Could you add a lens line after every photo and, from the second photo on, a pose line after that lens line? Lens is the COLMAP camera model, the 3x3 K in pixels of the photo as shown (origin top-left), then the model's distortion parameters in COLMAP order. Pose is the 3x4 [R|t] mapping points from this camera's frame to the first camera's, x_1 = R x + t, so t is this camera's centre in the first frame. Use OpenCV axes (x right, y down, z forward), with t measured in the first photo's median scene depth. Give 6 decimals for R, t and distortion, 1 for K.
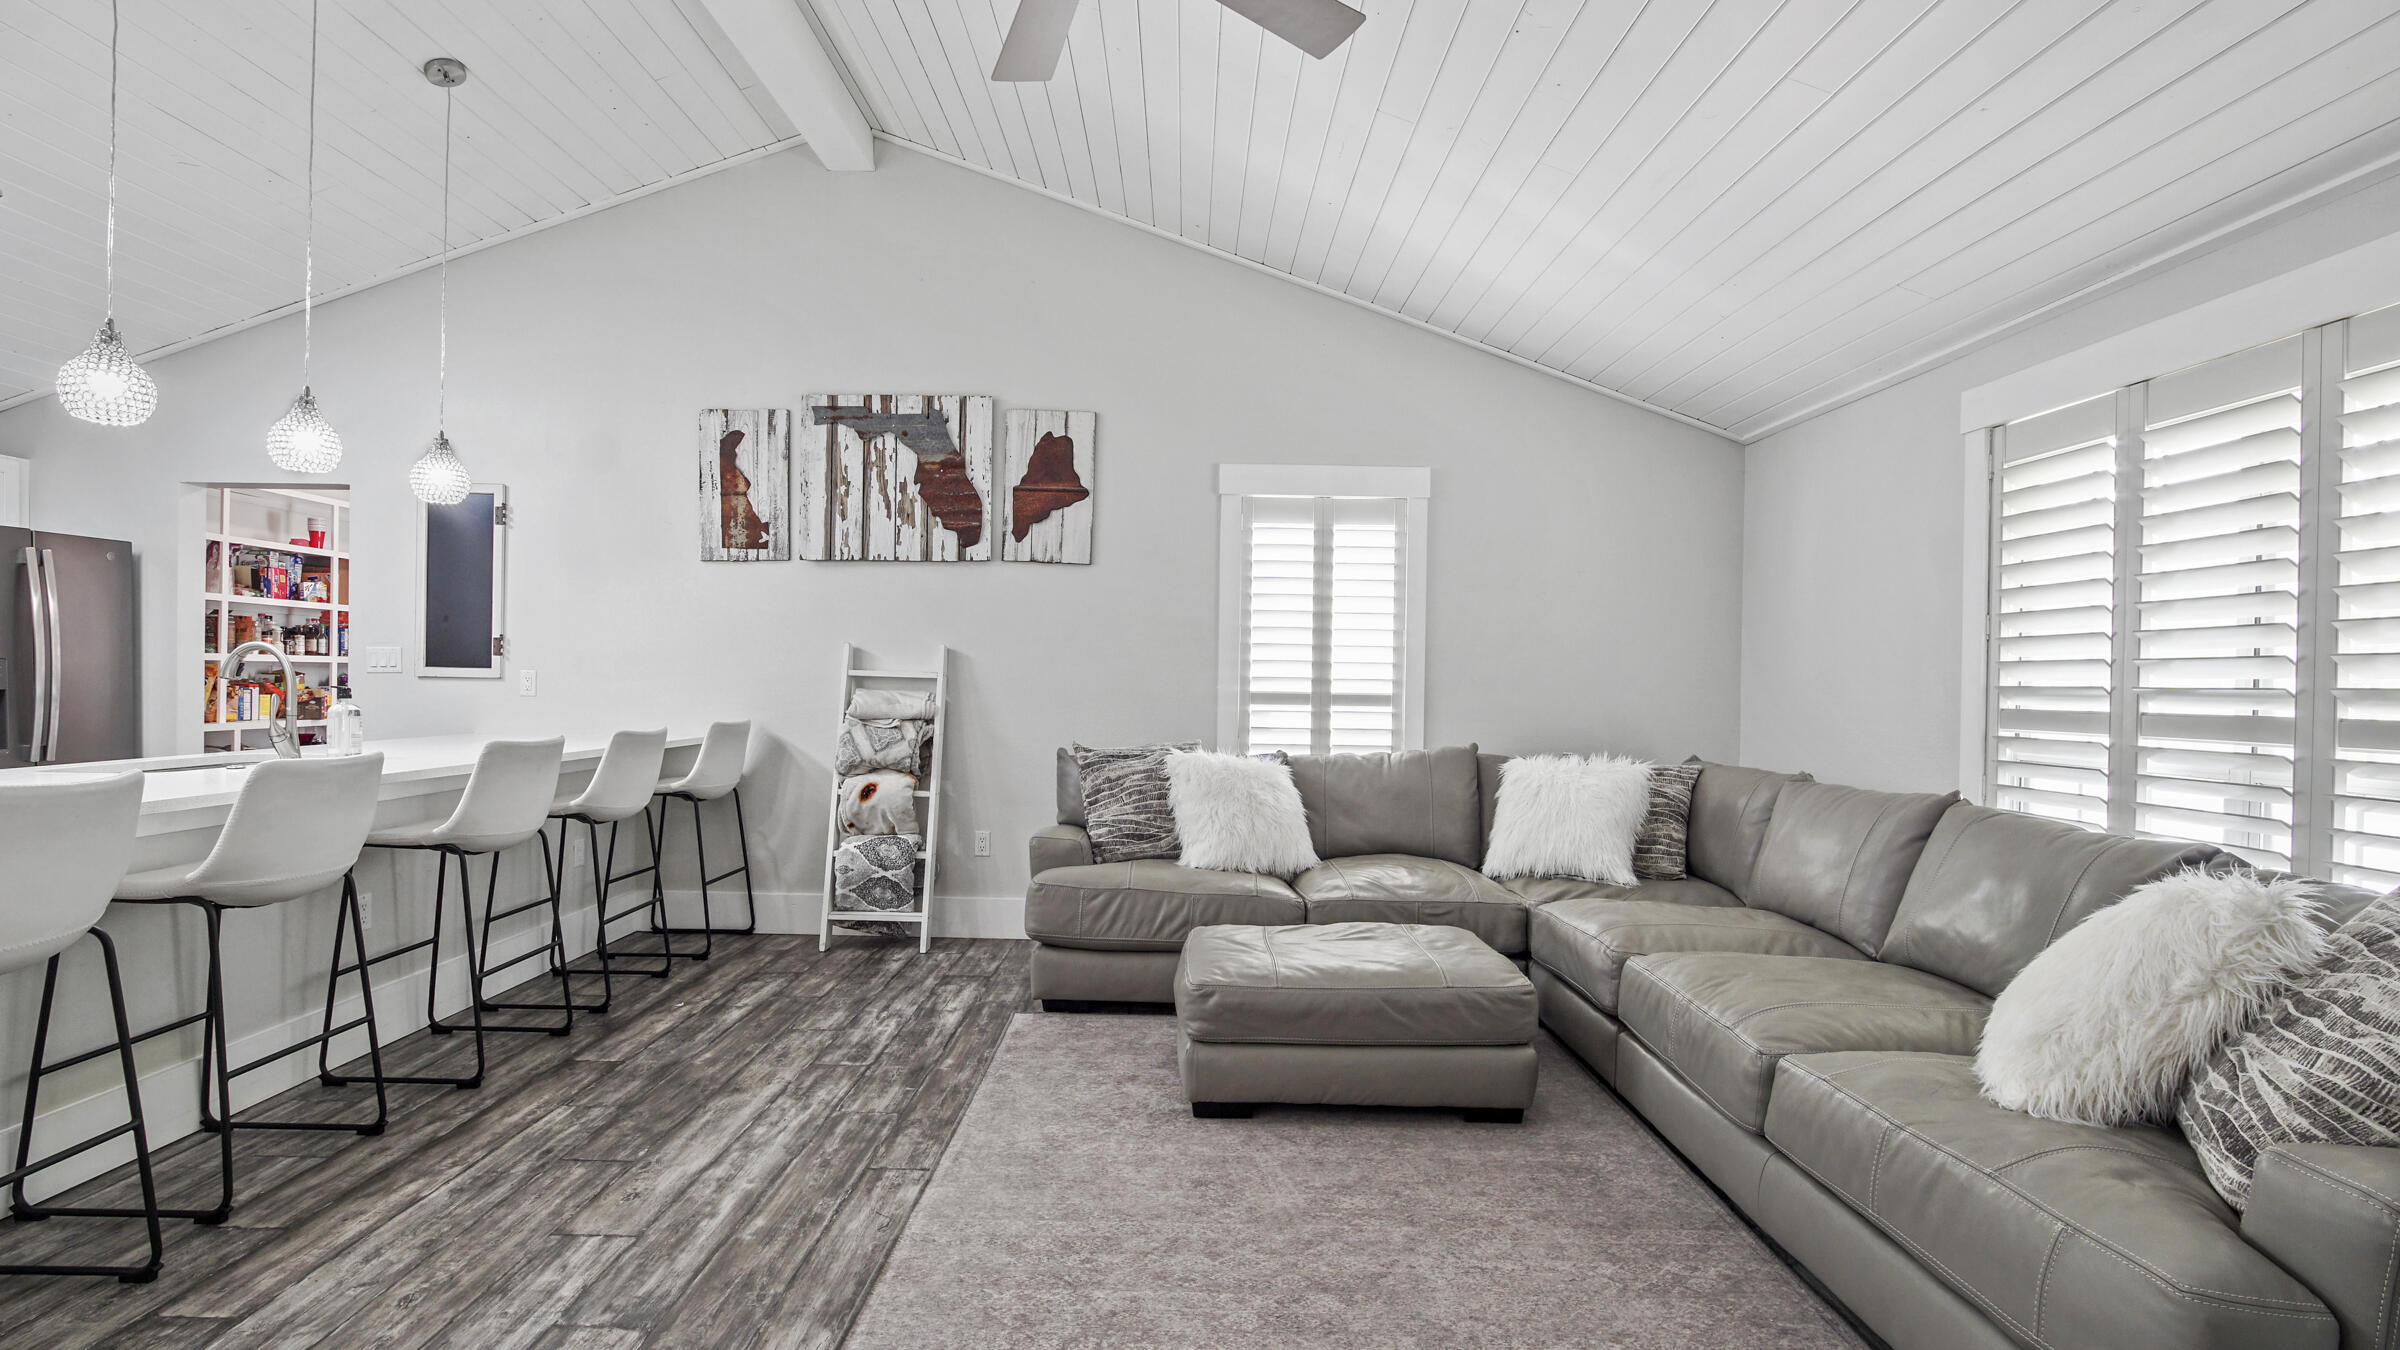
lens RADIAL K [[1079.3, 0, 1189.8], [0, 1079.3, 677.1], [0, 0, 1]] dist [-0.021261, 0.002808]
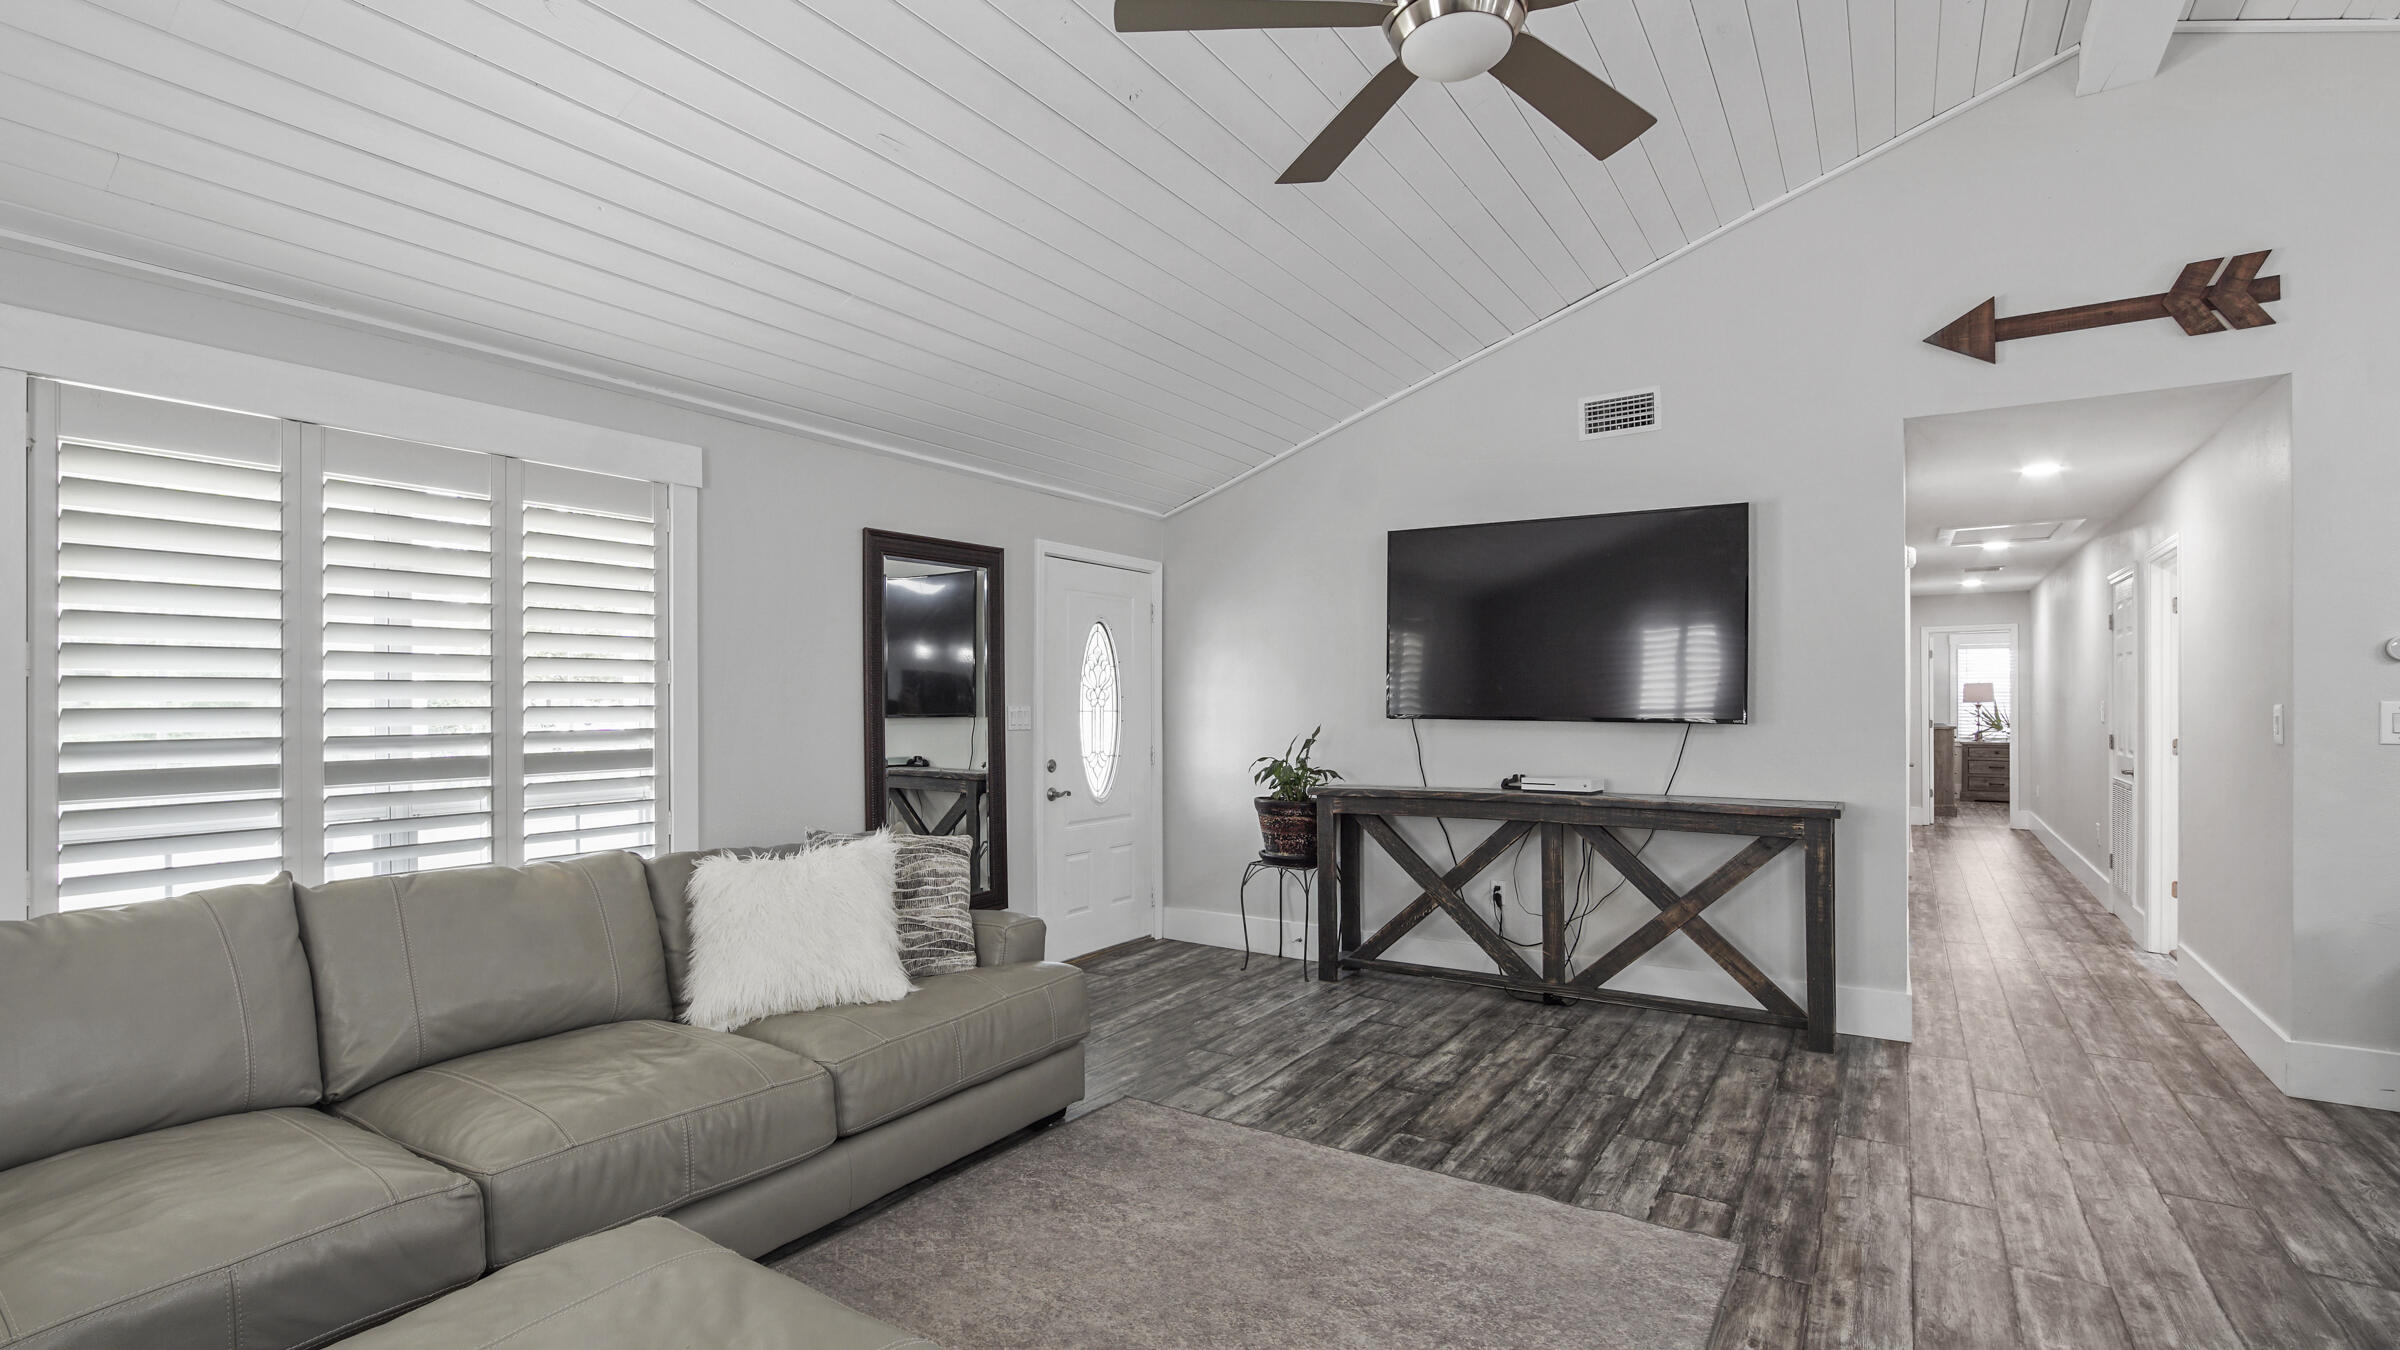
lens RADIAL K [[1079.3, 0, 1228.6], [0, 1079.3, 699.4], [0, 0, 1]] dist [-0.021261, 0.002808]
pose [[-0.834012, -0.015672, 0.551524, -0.215539], [-0.014036, 0.999876, 0.007187, -0.026780], [-0.551568, -0.001747, -0.834128, 0.816127]]
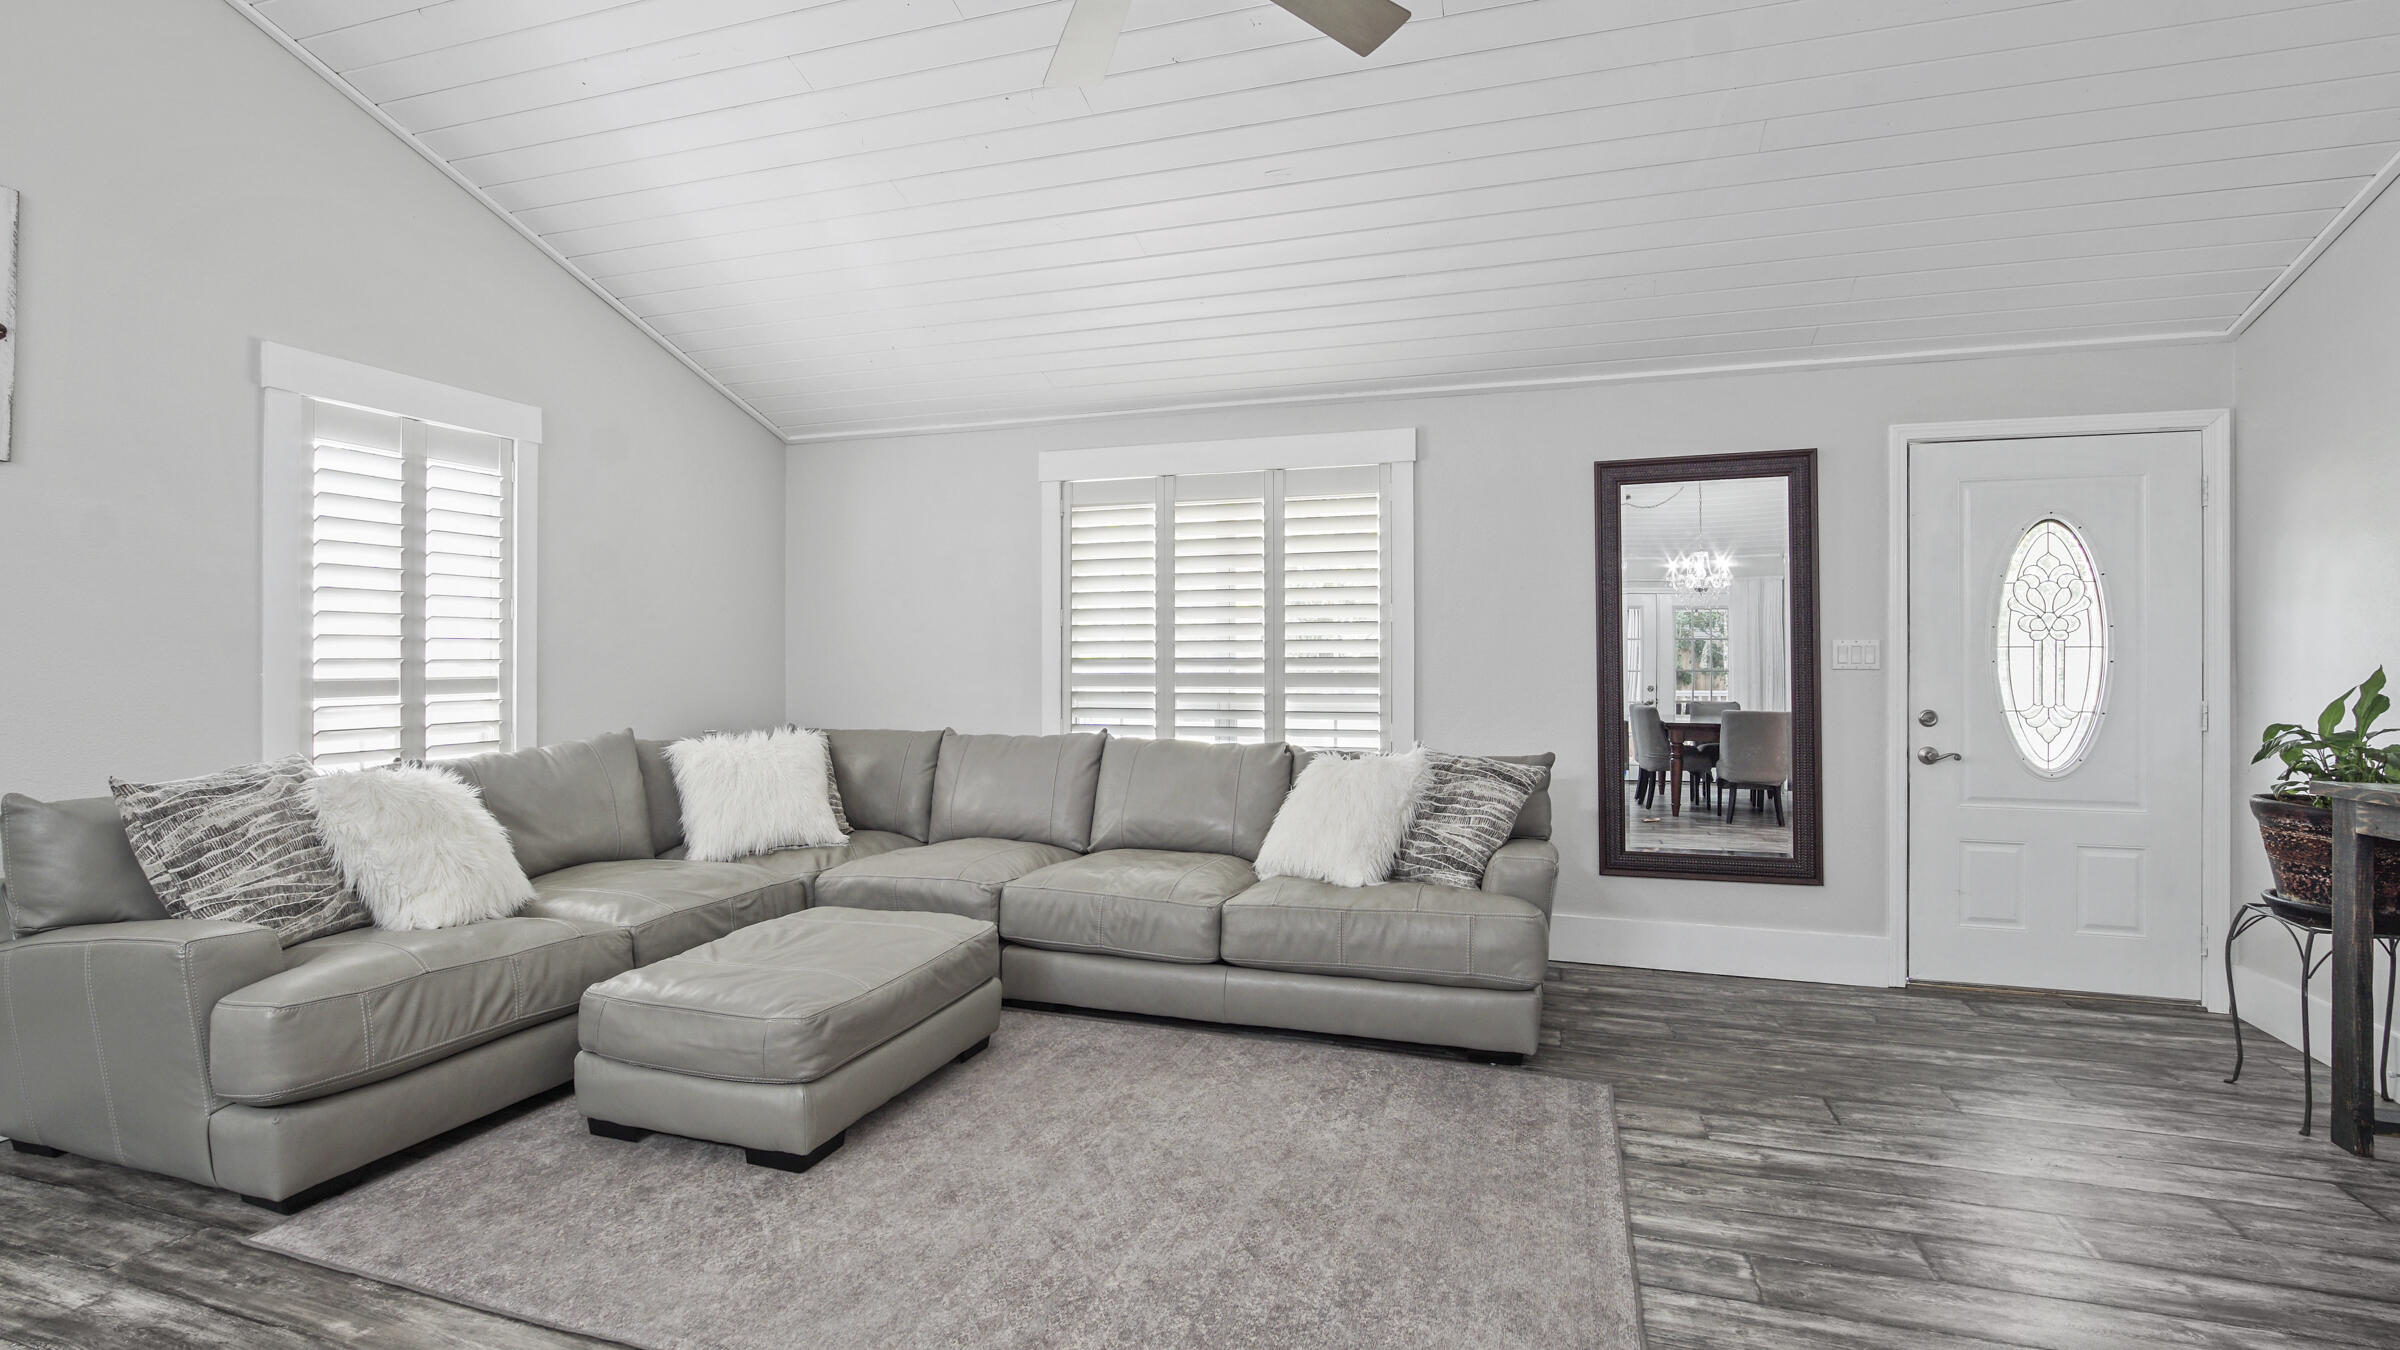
lens RADIAL K [[1079.3, 0, 1162.3], [0, 1079.3, 651.9], [0, 0, 1]] dist [-0.021261, 0.002808]
pose [[0.329062, -0.010719, 0.944247, -0.438228], [0.003572, 0.999943, 0.010107, -0.010197], [-0.944302, 0.000047, 0.329081, 0.273761]]
